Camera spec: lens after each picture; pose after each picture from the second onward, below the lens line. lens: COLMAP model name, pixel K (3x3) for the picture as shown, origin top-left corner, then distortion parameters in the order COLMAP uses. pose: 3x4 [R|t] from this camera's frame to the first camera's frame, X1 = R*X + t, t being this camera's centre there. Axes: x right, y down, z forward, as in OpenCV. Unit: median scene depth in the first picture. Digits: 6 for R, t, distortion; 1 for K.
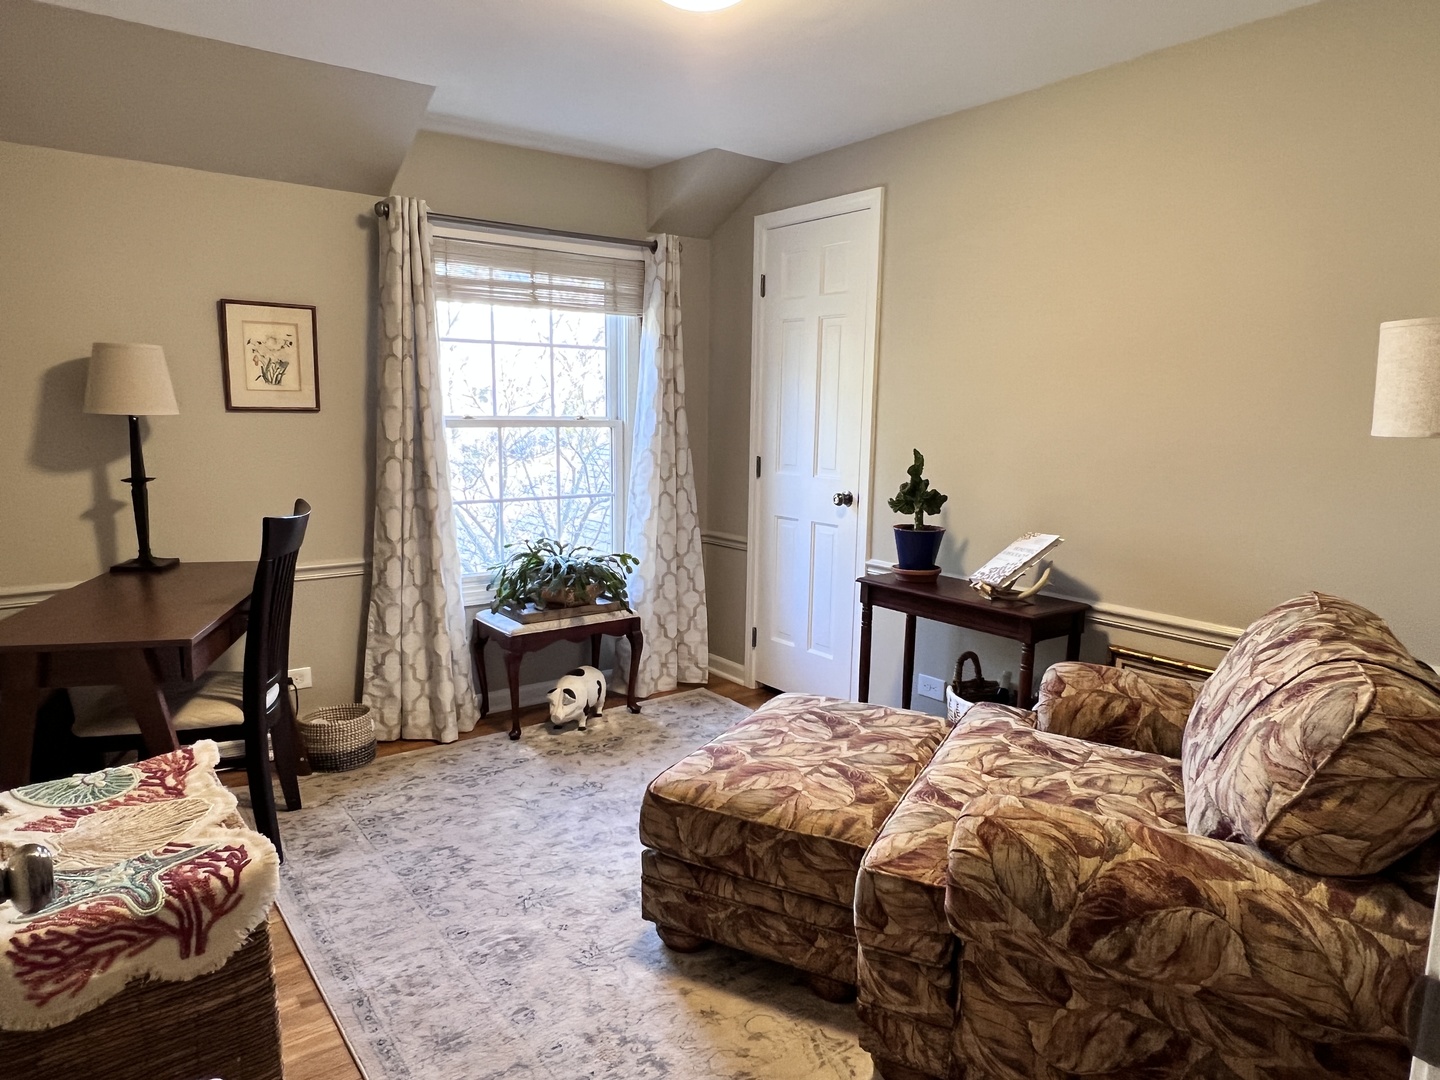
lens RADIAL K [[943.3, 0, 721.6], [0, 943.3, 539.1], [0, 0, 1]] dist [0.003619, 0.001130]
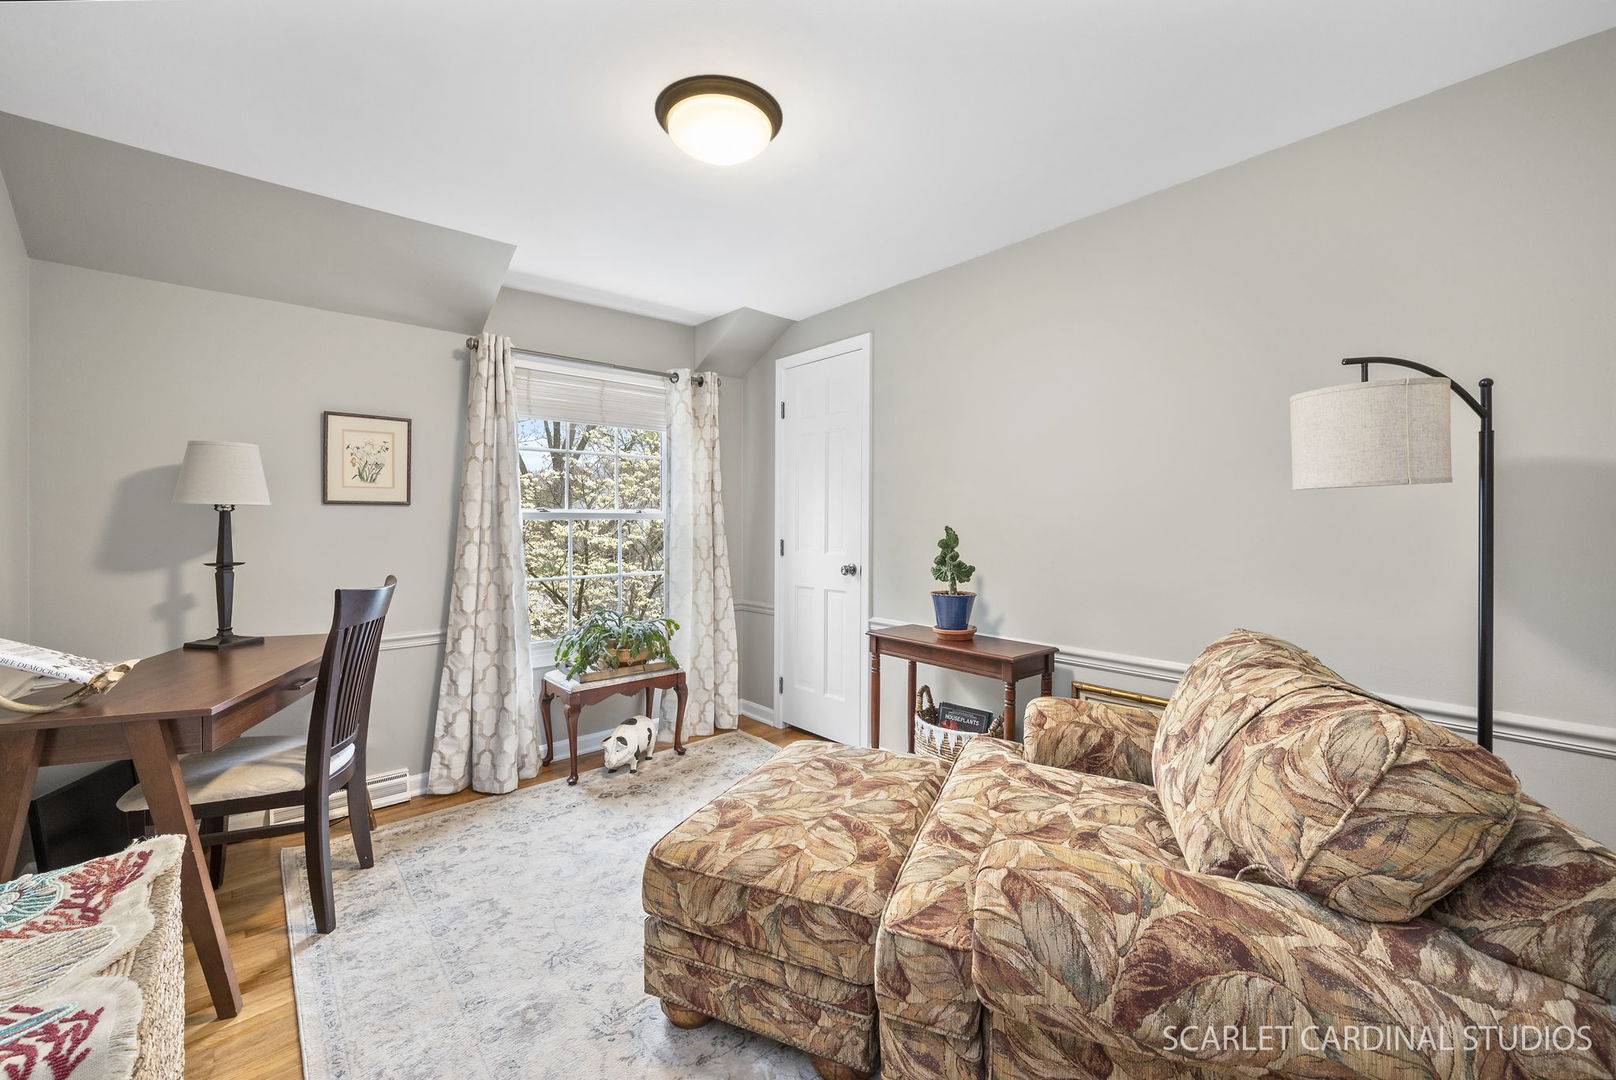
lens RADIAL K [[660.2, 0, 828.4], [0, 660.2, 523.4], [0, 0, 1]] dist [0.000357, -0.000045]
pose [[0.994922, -0.013447, 0.099747, 0.027356], [0.026925, 0.990474, -0.135039, 0.024990], [-0.096981, 0.137039, 0.985807, 0.234788]]
